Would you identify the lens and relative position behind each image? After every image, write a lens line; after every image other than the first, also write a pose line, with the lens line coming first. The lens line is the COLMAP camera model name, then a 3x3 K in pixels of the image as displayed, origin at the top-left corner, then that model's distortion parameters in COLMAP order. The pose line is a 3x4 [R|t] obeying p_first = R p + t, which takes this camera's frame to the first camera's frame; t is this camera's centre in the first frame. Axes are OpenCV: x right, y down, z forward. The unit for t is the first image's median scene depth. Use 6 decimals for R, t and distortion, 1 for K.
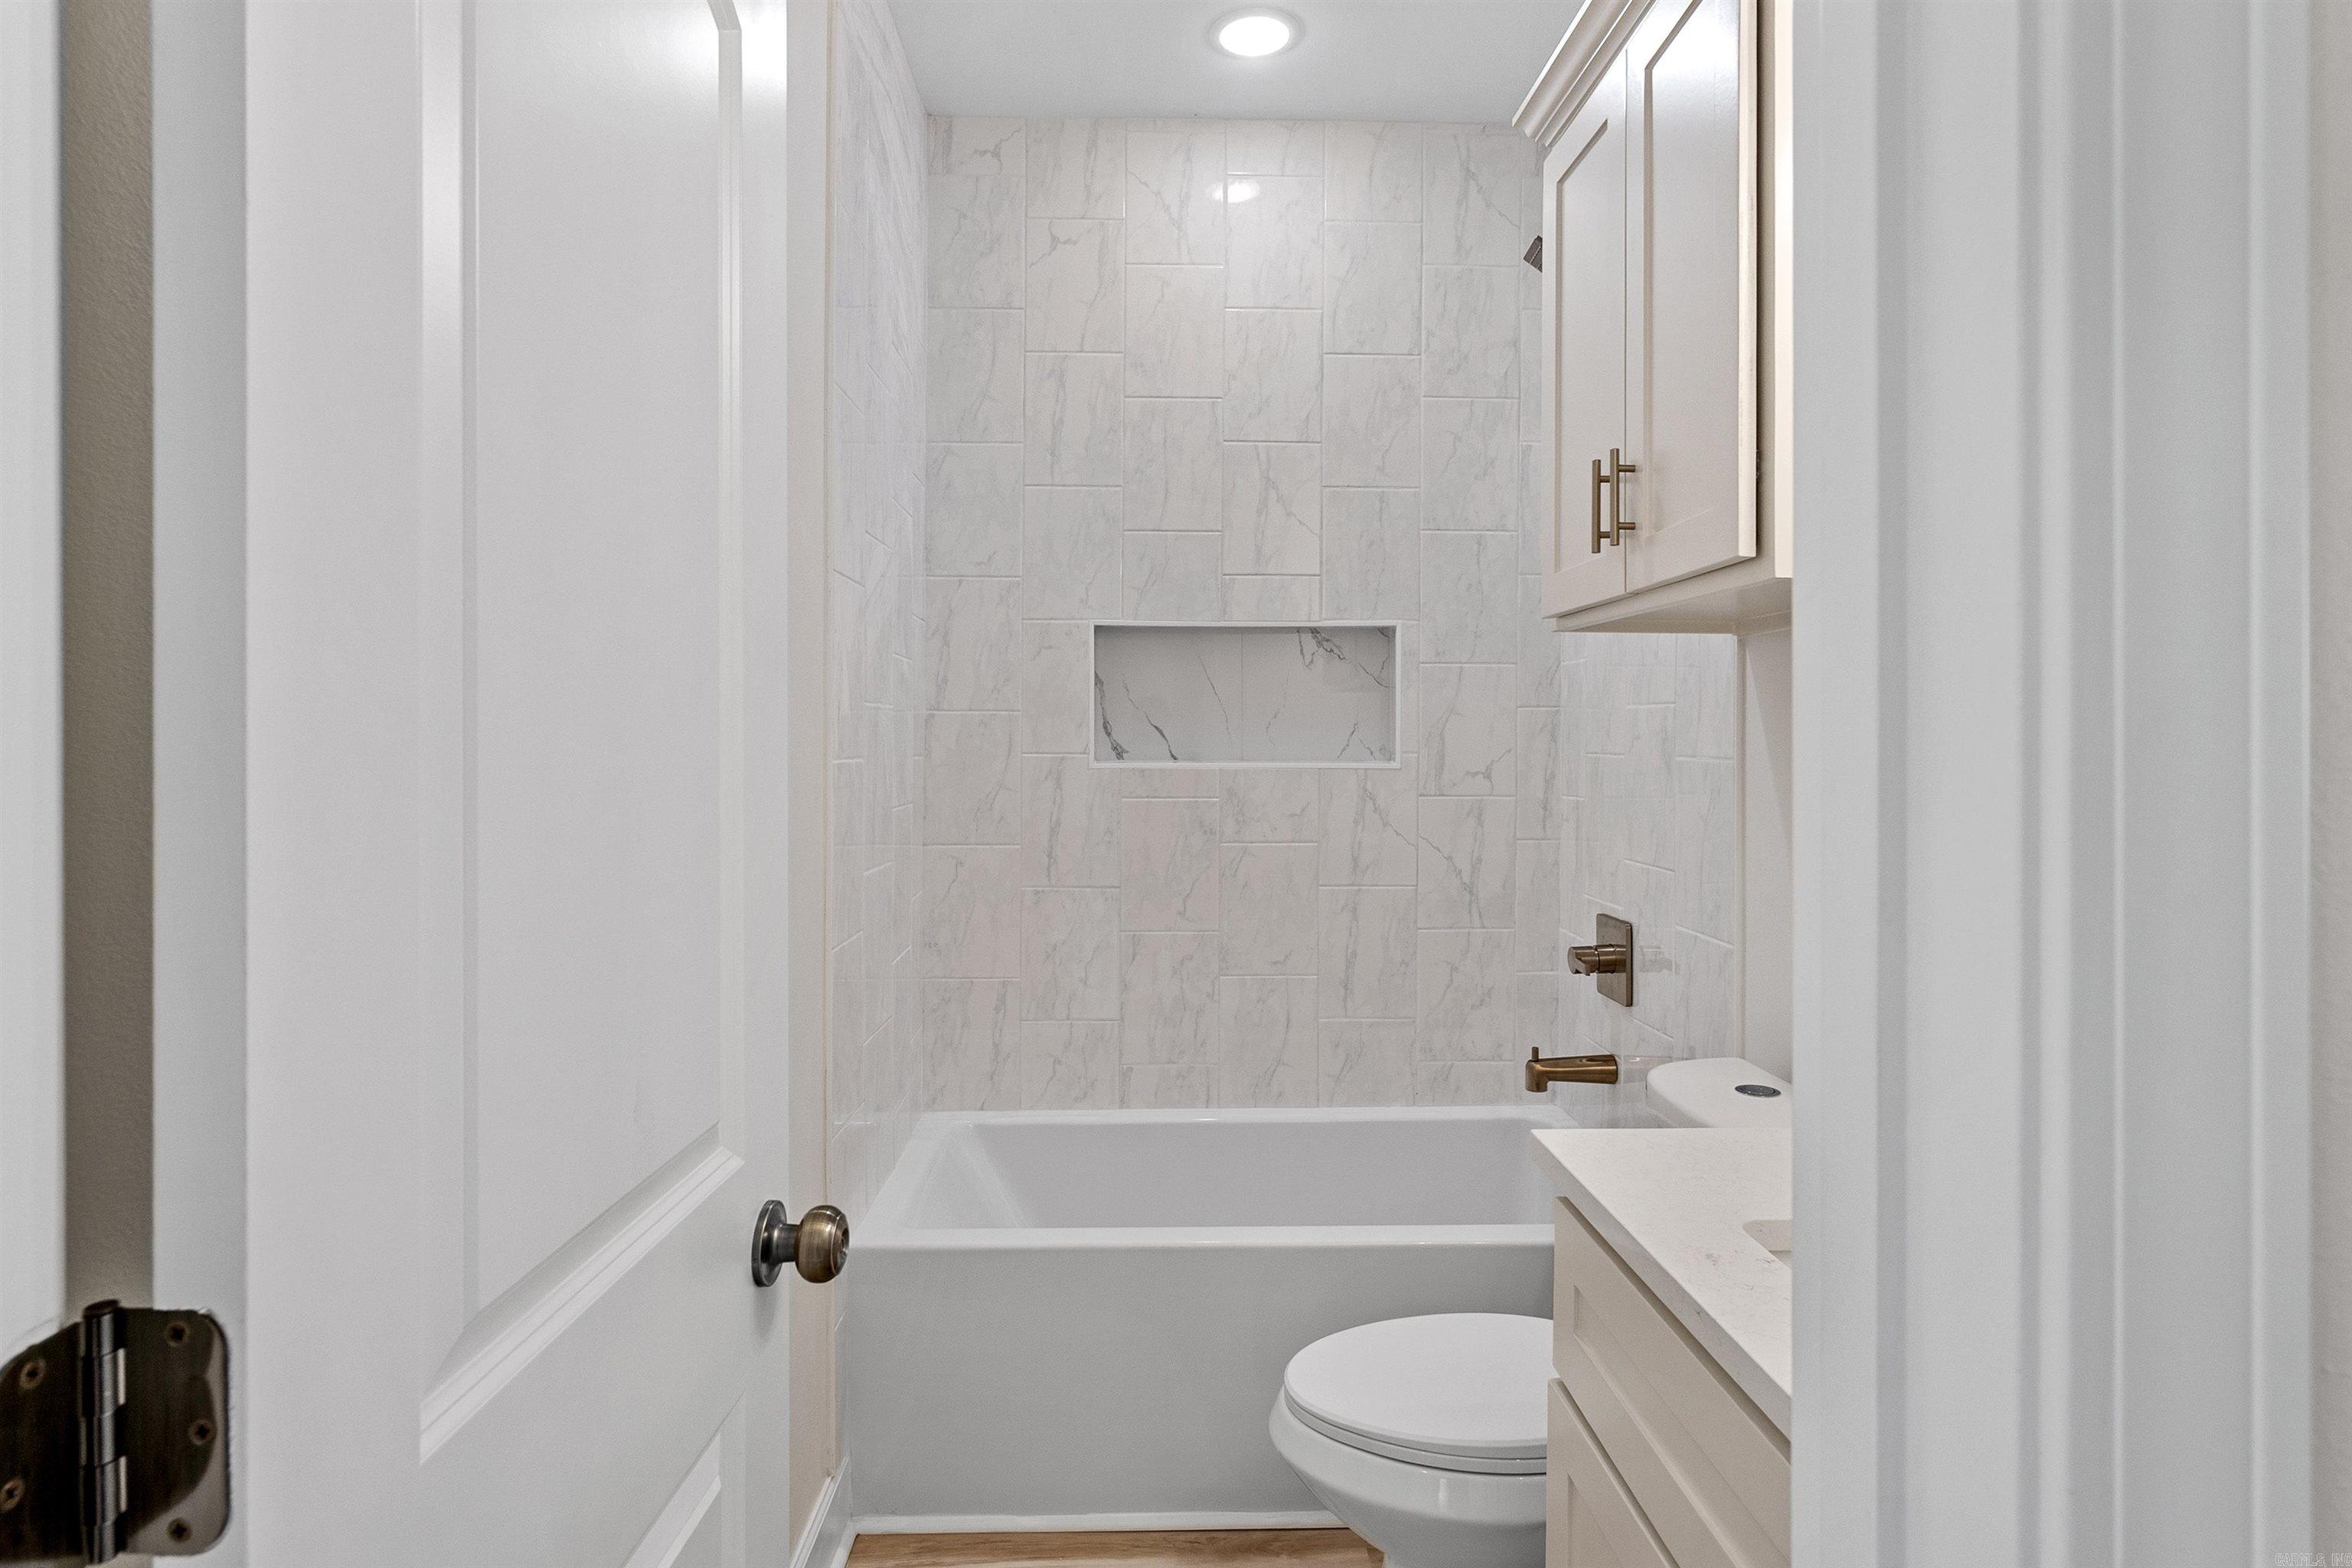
lens RADIAL K [[1286.9, 0, 1233.3], [0, 1286.9, 735.2], [0, 0, 1]] dist [-0.027809, 0.006085]
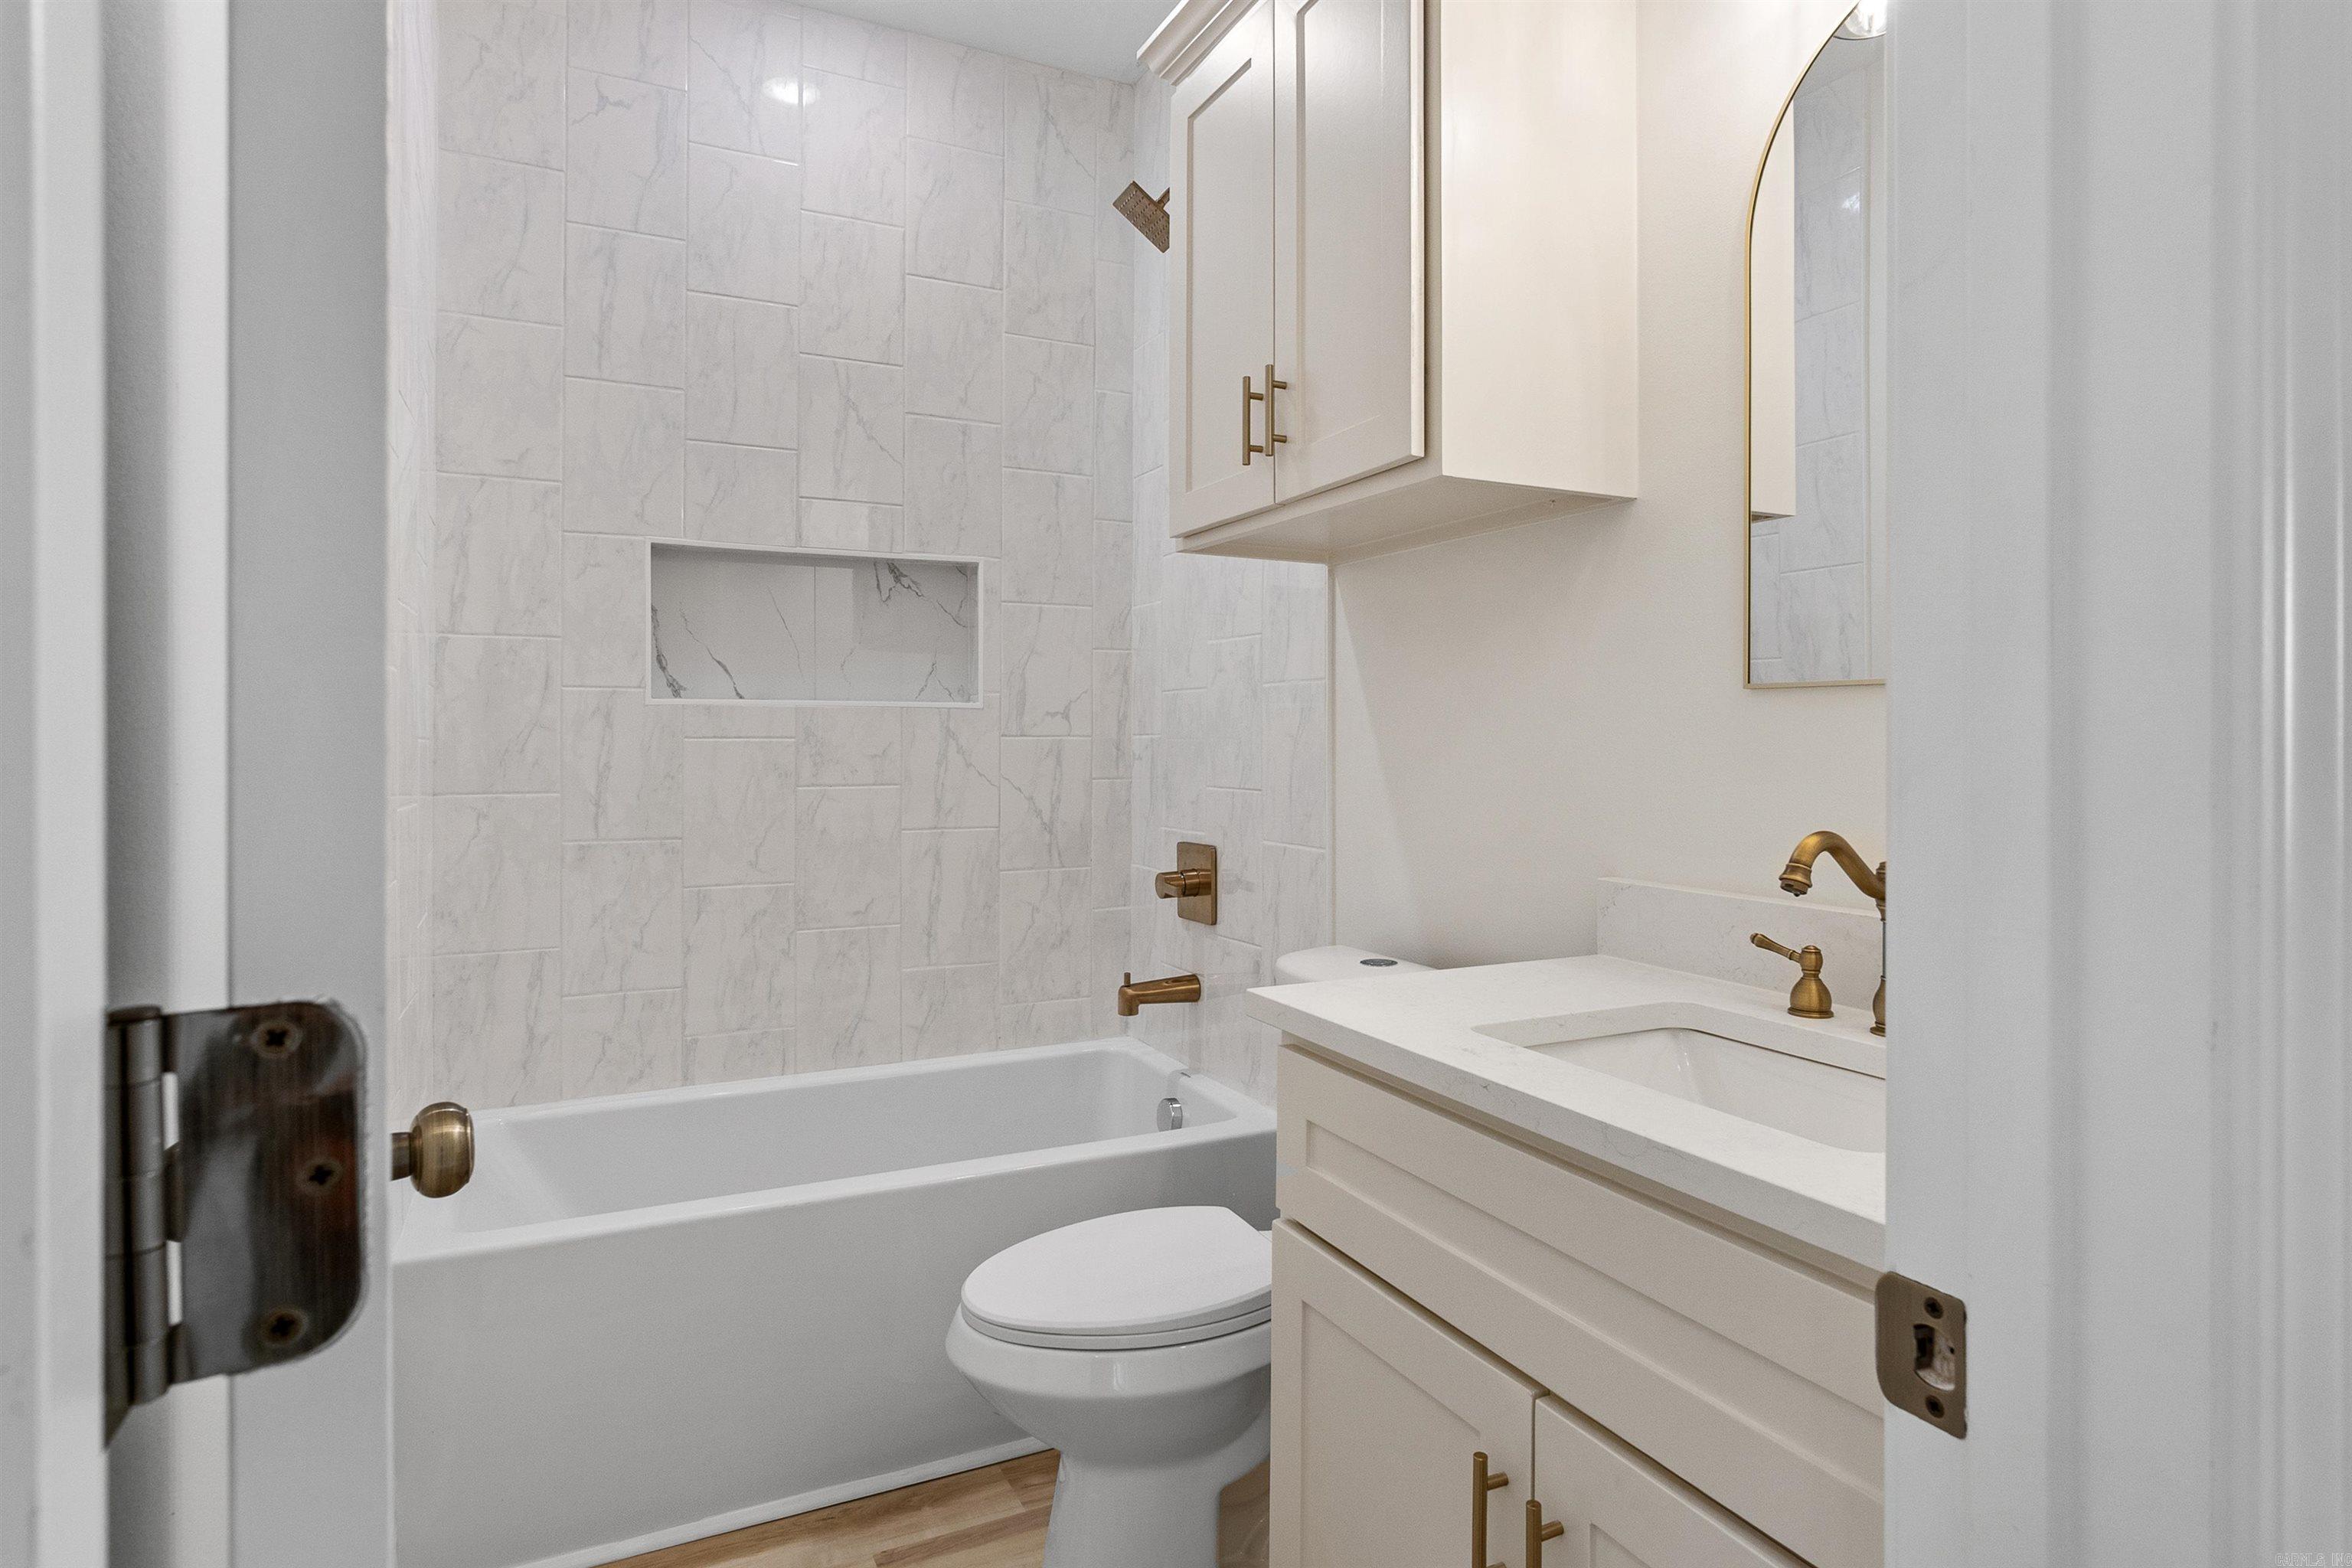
lens RADIAL K [[1286.9, 0, 1183.2], [0, 1286.9, 779.3], [0, 0, 1]] dist [-0.027809, 0.006085]
pose [[0.905386, -0.015715, 0.424298, -0.153903], [0.013382, 0.999875, 0.008478, 0.075913], [-0.424378, -0.001998, 0.905483, 0.041604]]
